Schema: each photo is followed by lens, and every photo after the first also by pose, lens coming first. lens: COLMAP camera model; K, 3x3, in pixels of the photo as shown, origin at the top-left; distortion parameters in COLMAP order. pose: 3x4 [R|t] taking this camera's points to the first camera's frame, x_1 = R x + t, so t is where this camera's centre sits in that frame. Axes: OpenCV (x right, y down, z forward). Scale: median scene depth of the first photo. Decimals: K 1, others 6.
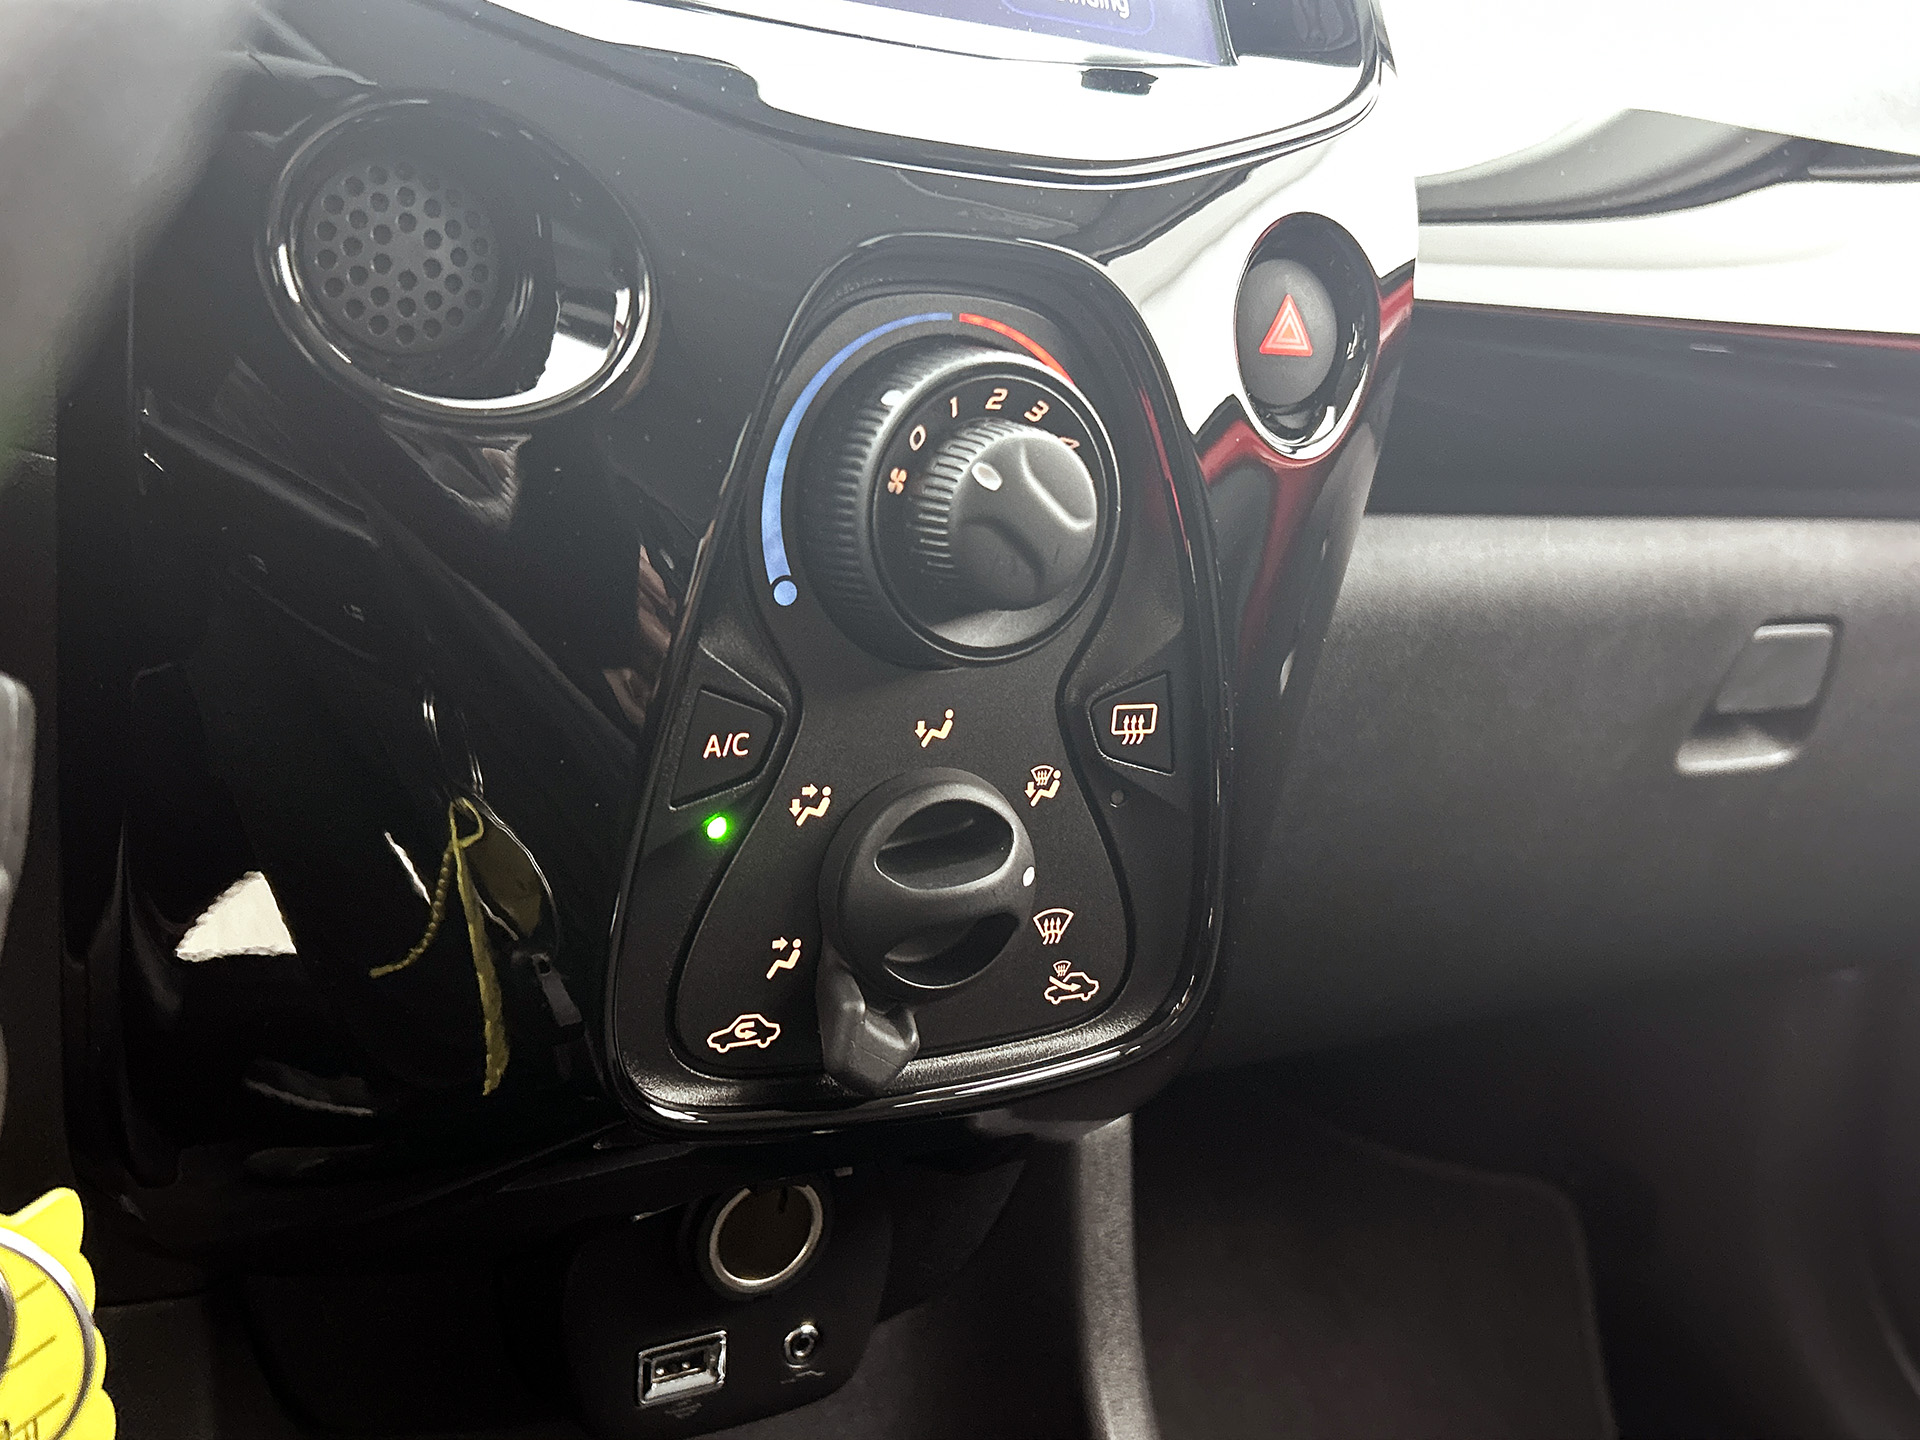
lens RADIAL K [[1795.4, 0, 960.0], [0, 1795.4, 720.0], [0, 0, 1]] dist [-0.004168, -0.003240]
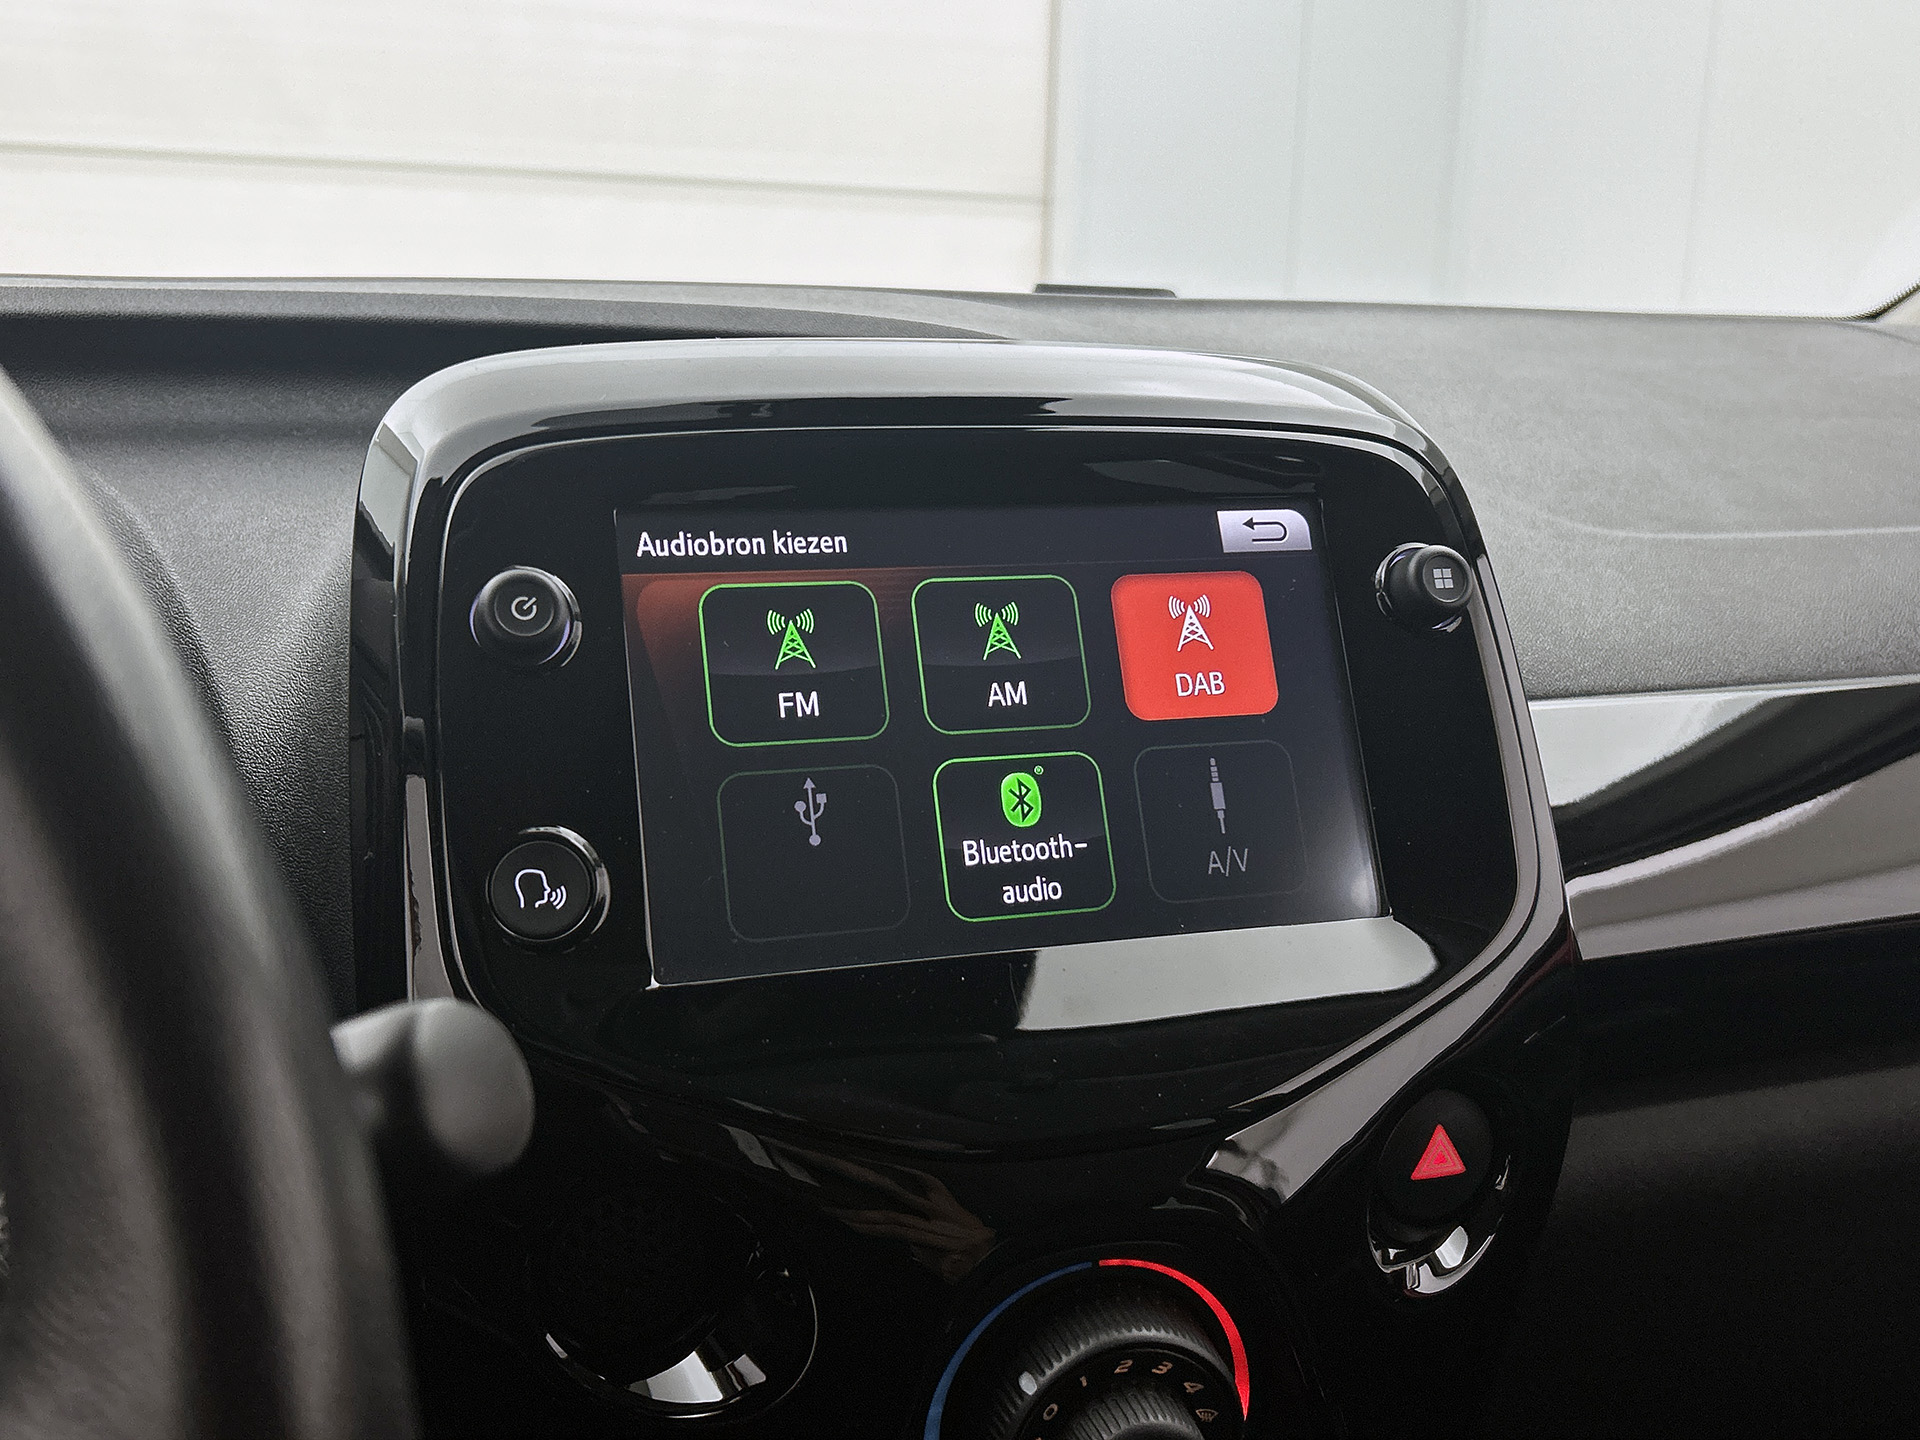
lens RADIAL K [[1795.4, 0, 960.0], [0, 1795.4, 720.0], [0, 0, 1]] dist [-0.004168, -0.003240]
pose [[0.975369, 0.004643, -0.220532, 0.170677], [0.003477, 0.999331, 0.036420, -0.638792], [0.220553, -0.036290, 0.974700, -0.119958]]
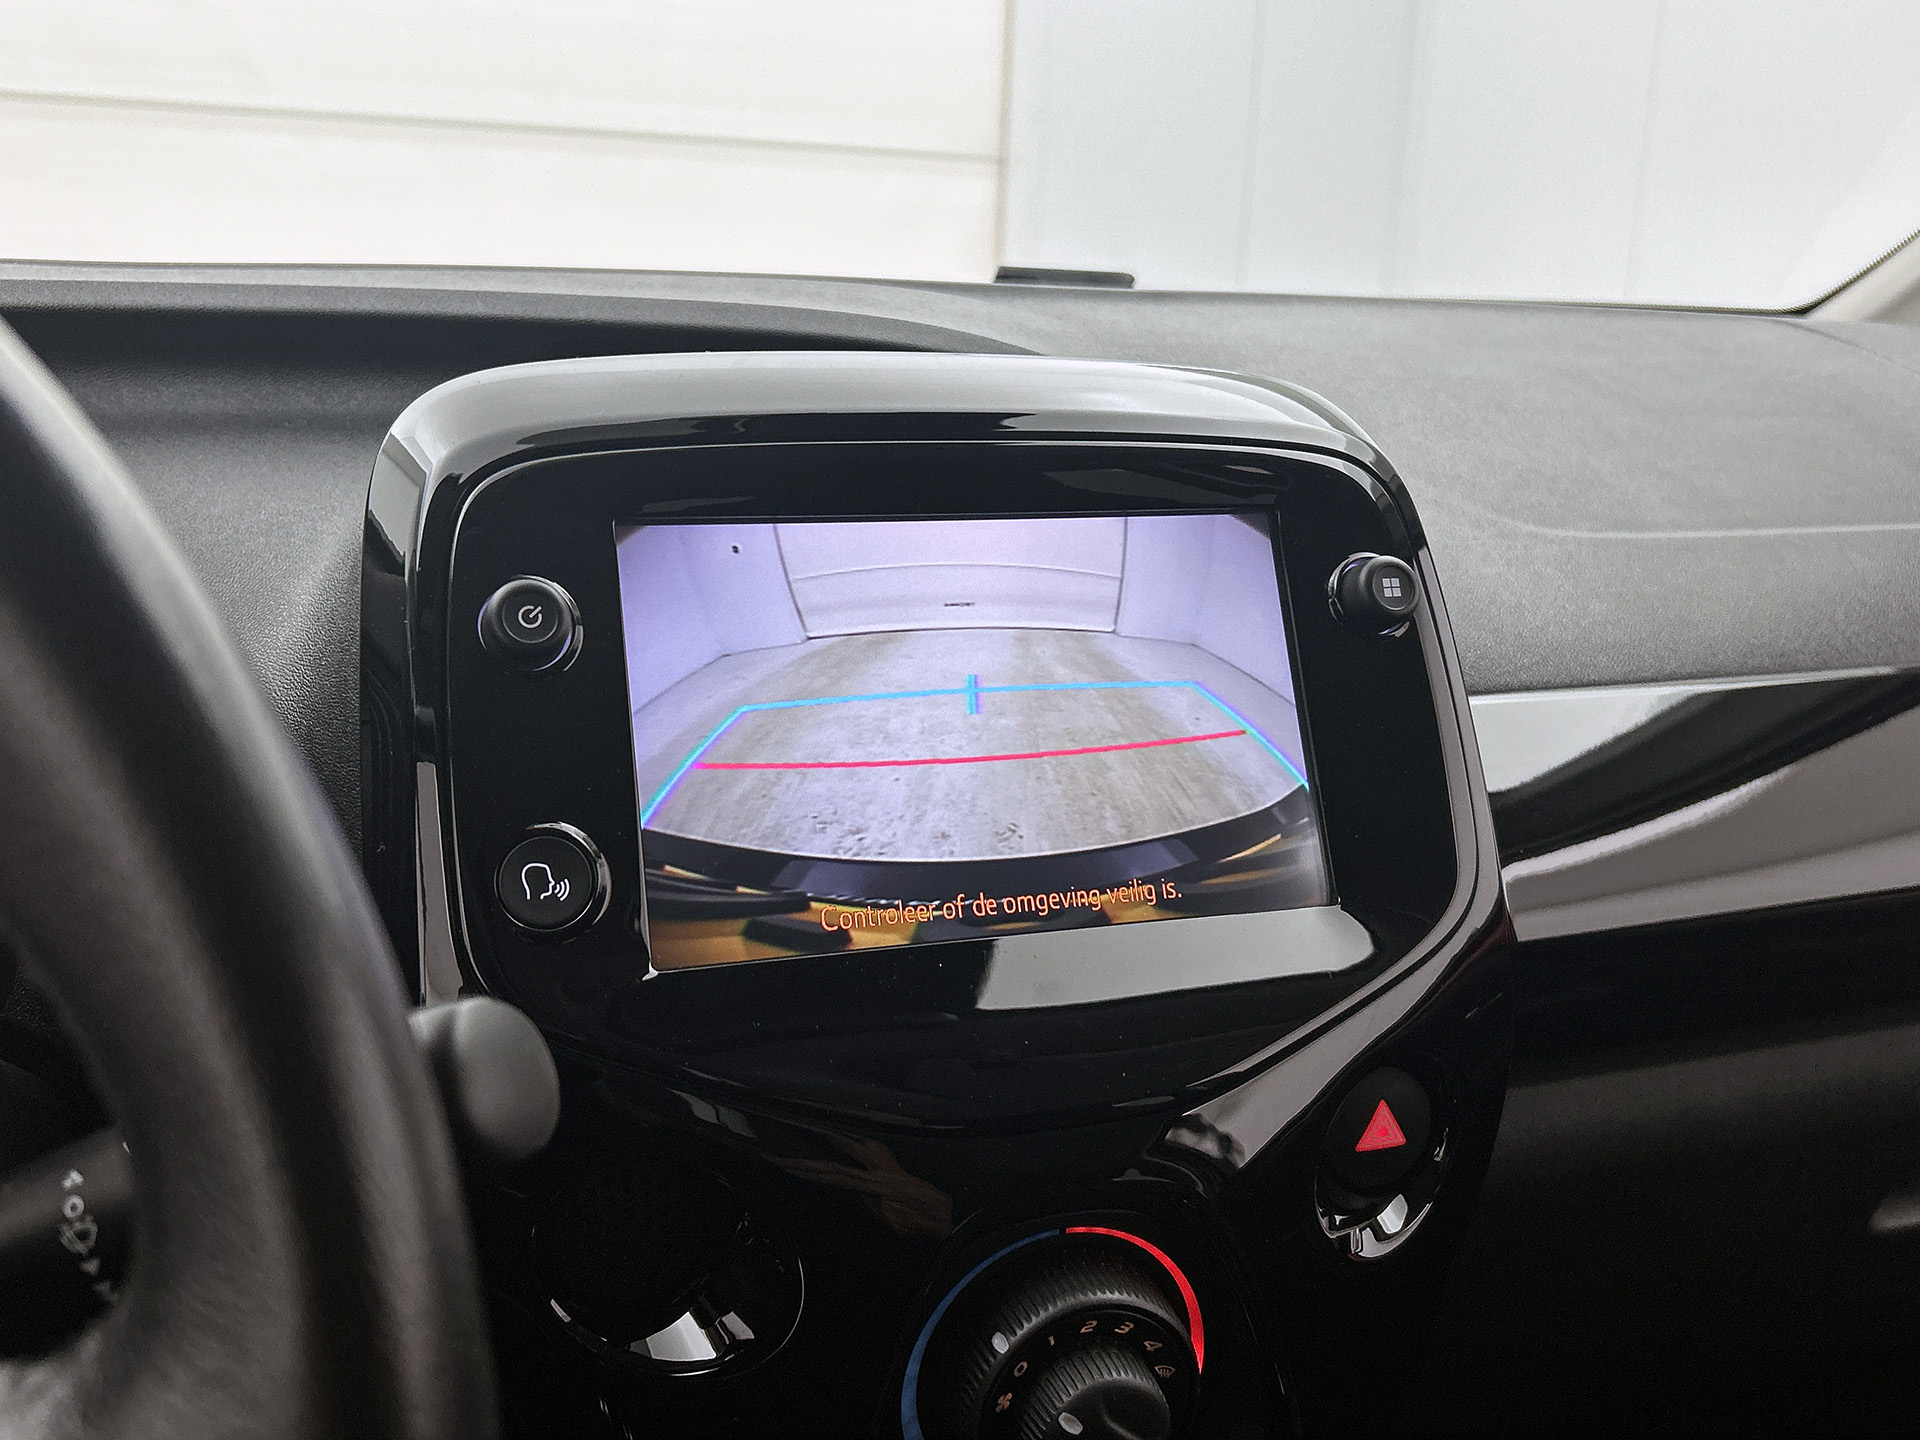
lens RADIAL K [[1786.9, 0, 958.2], [0, 1786.9, 708.0], [0, 0, 1]] dist [0.001943, -0.007827]
pose [[0.980760, 0.015093, -0.194632, 0.166415], [-0.004750, 0.998557, 0.053495, -0.674284], [0.195158, -0.051542, 0.979416, -0.194069]]
